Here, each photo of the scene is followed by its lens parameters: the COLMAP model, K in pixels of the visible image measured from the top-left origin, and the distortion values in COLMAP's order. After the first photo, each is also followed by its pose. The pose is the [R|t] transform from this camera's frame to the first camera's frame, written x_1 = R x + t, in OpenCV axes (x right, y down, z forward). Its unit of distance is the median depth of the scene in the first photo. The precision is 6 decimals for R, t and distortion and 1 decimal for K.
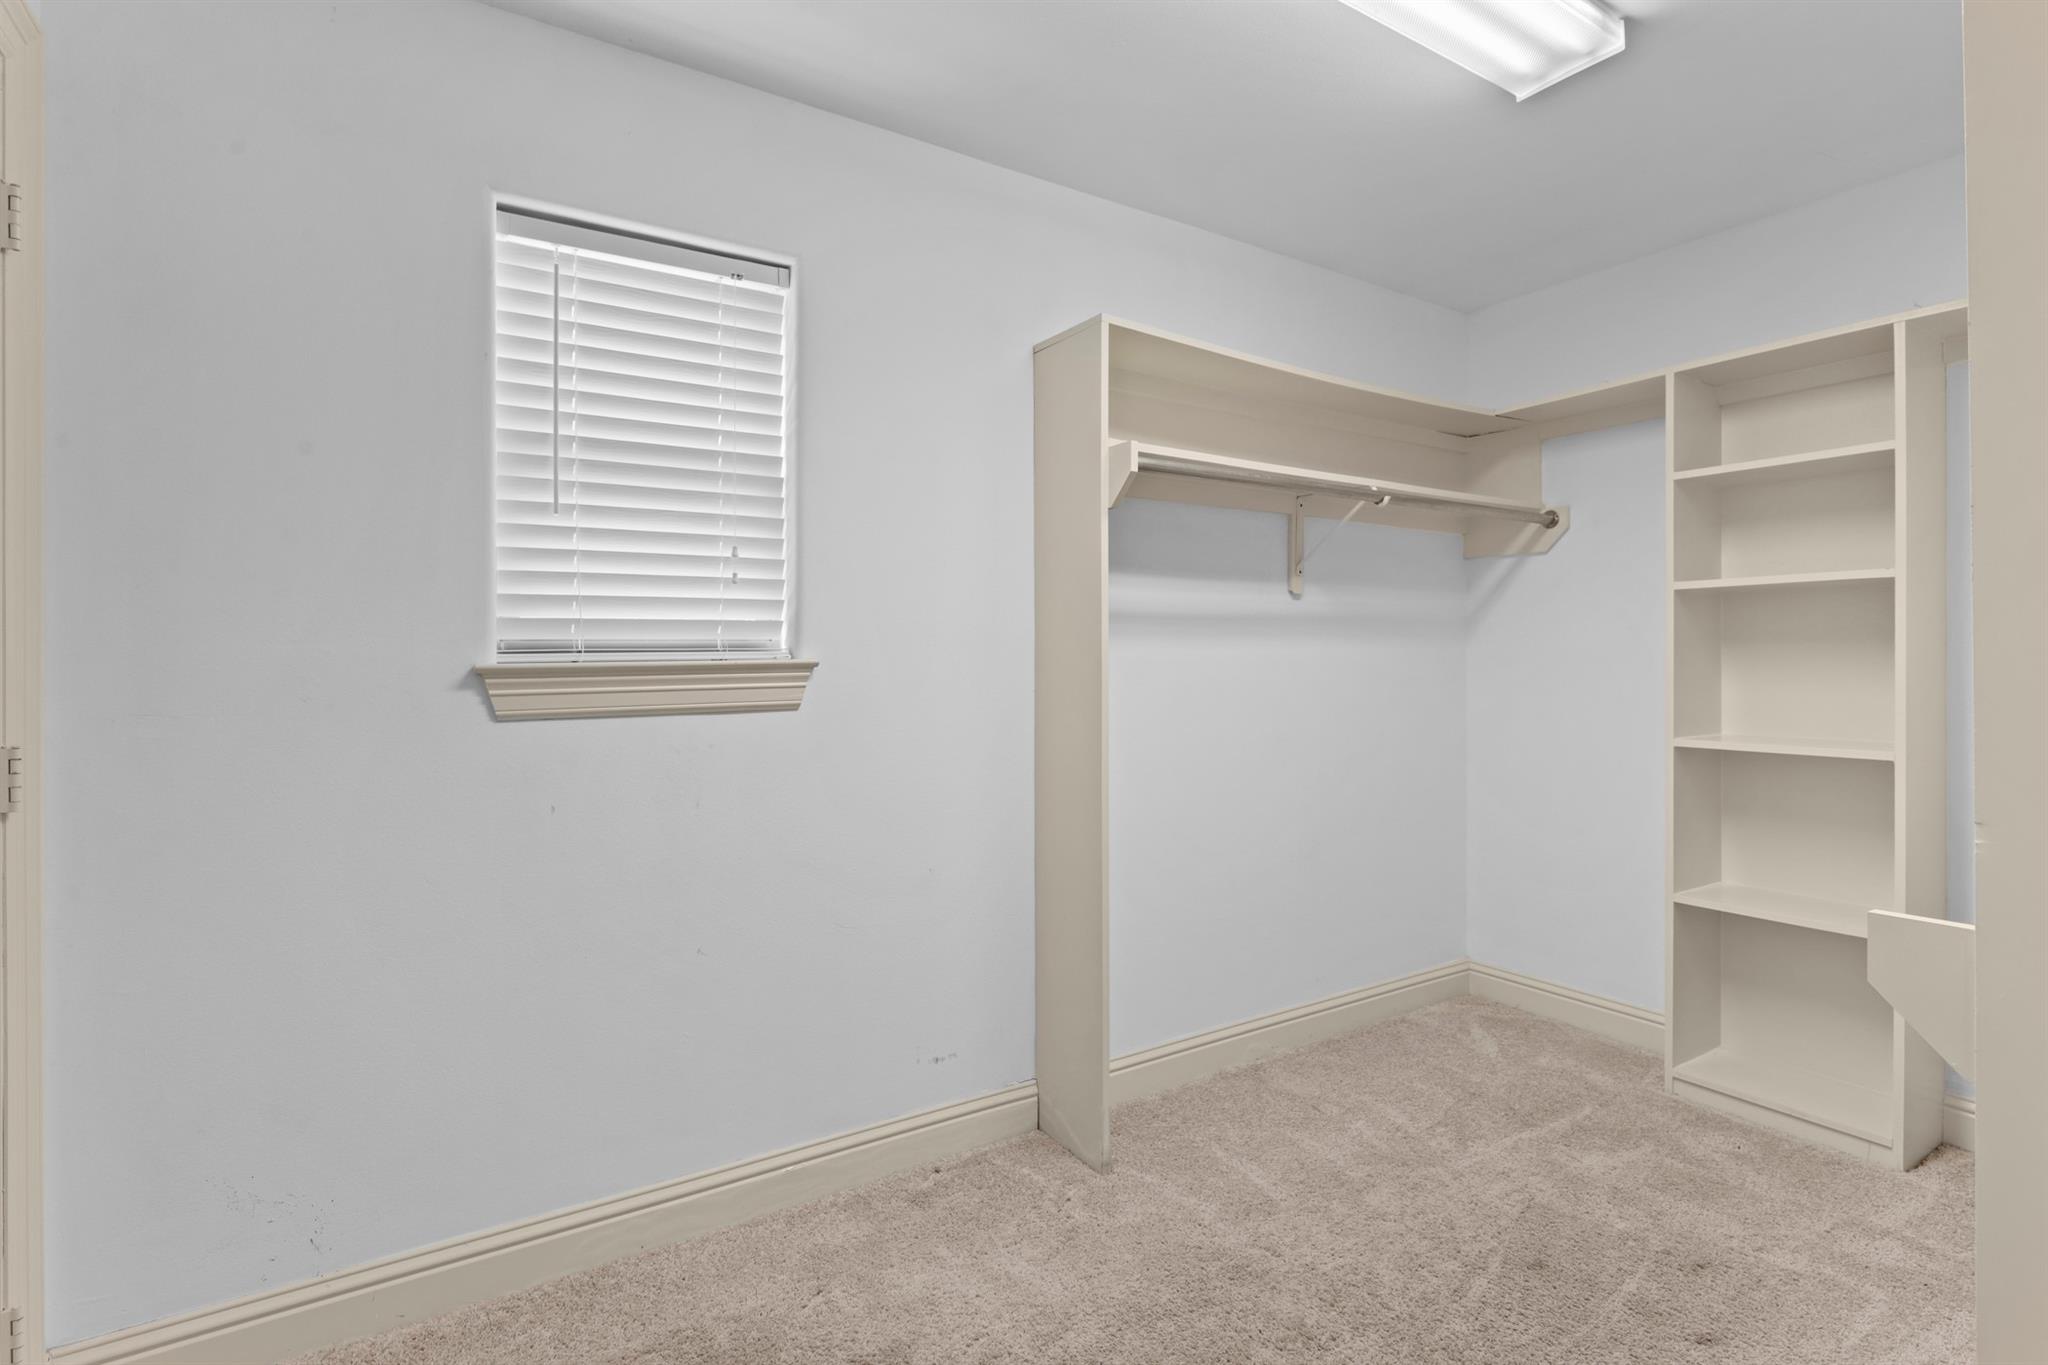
lens RADIAL K [[979.8, 0, 1024.0], [0, 979.8, 682.5], [0, 0, 1]] dist [-0.003463, -0.000107]
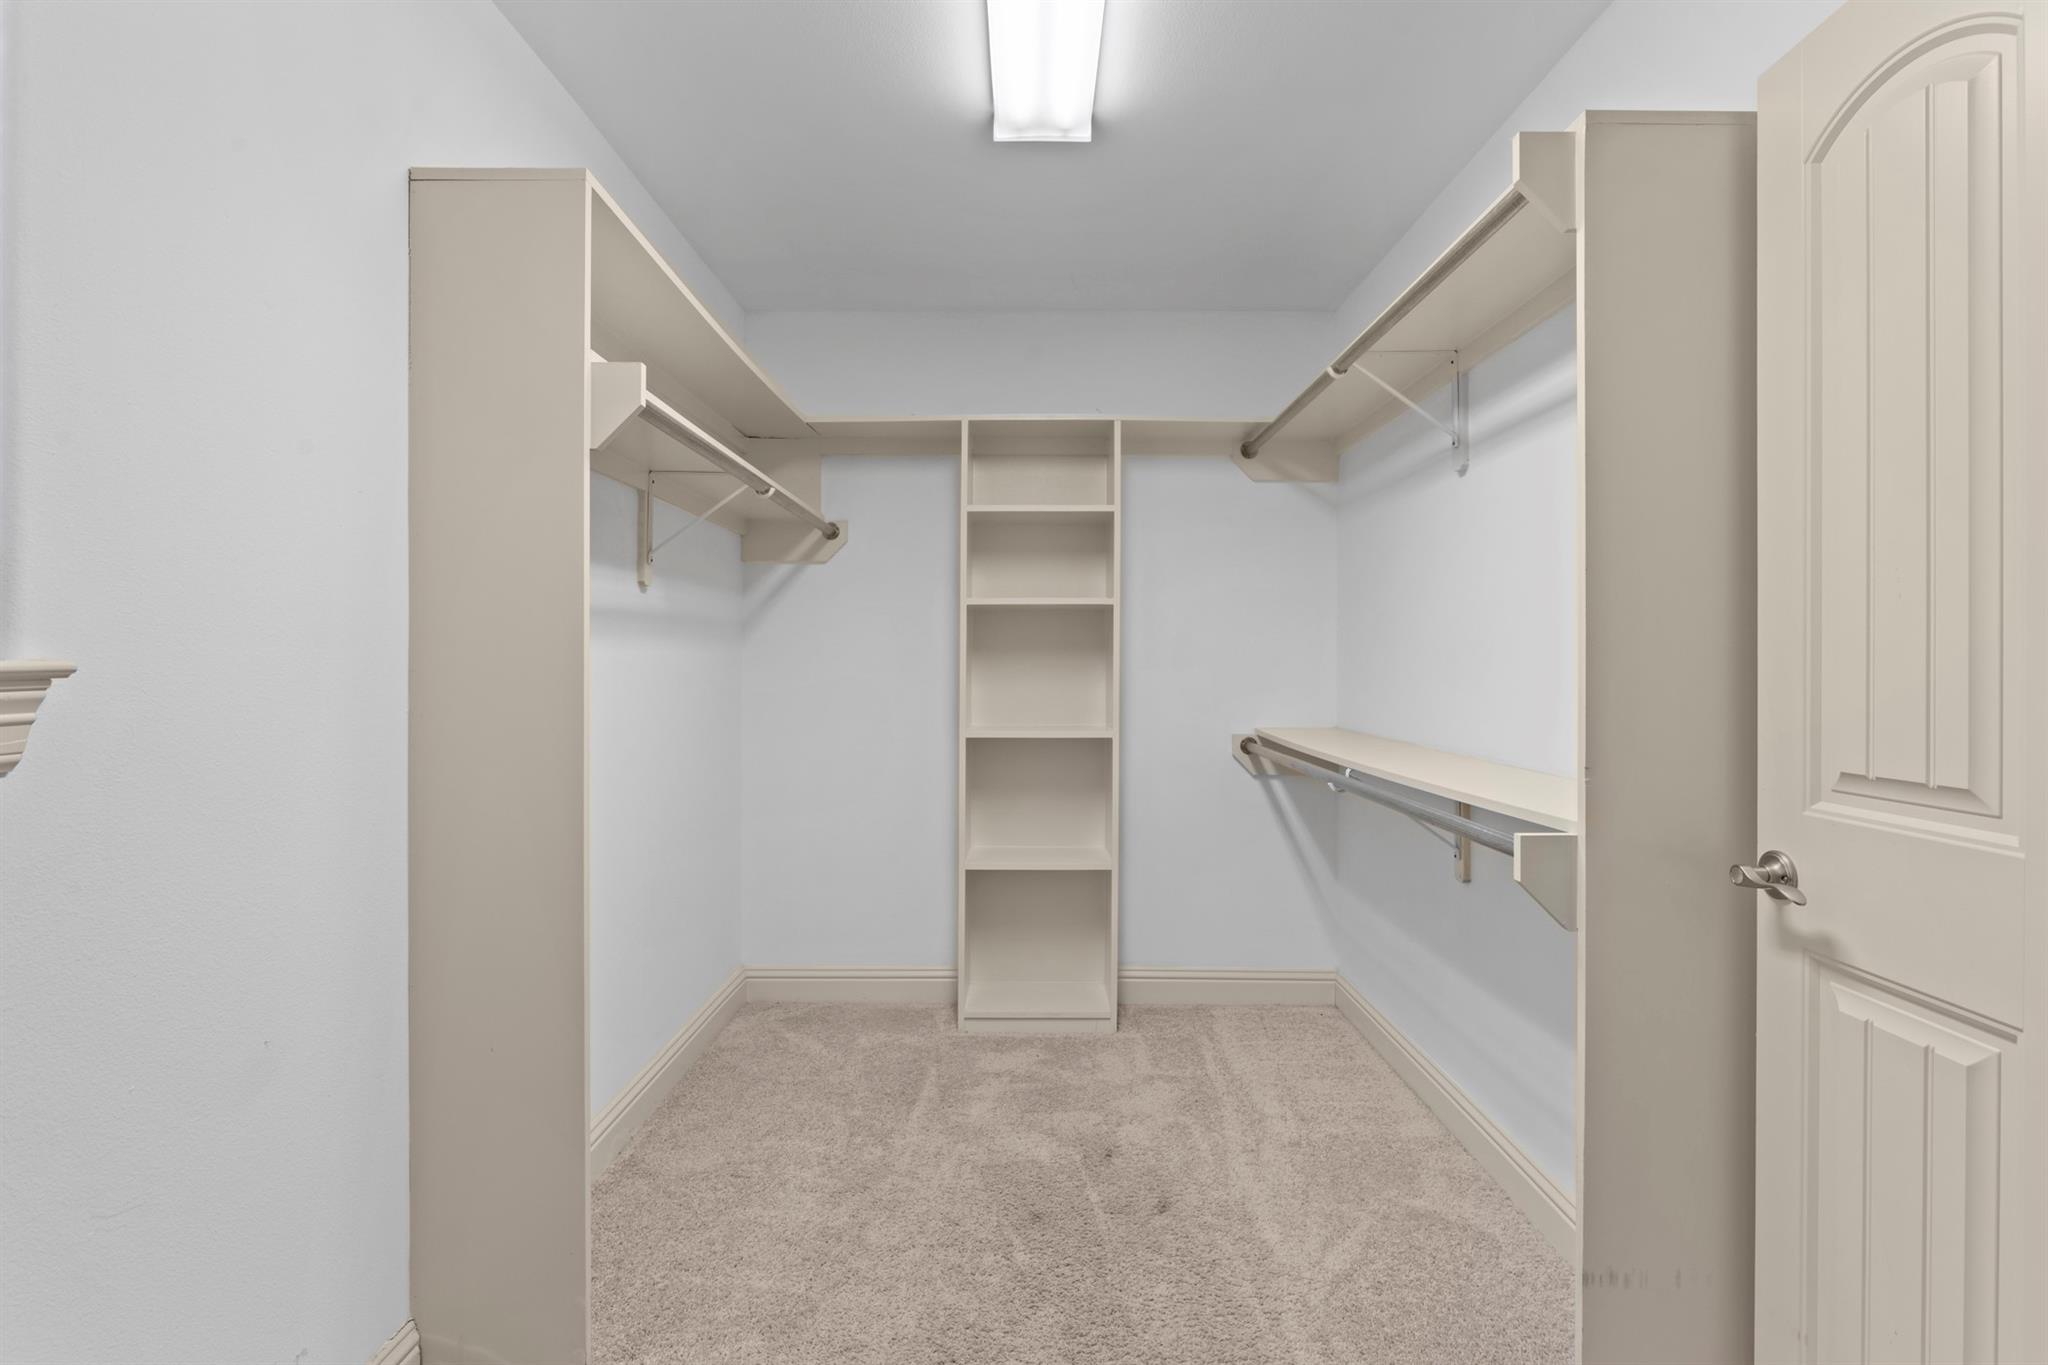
lens RADIAL K [[979.8, 0, 1024.0], [0, 979.8, 682.5], [0, 0, 1]] dist [-0.003463, -0.000107]
pose [[0.542057, -0.015399, 0.840201, -0.289562], [0.018454, 0.999809, 0.006418, -0.006875], [-0.840139, 0.012026, 0.542237, 0.303051]]
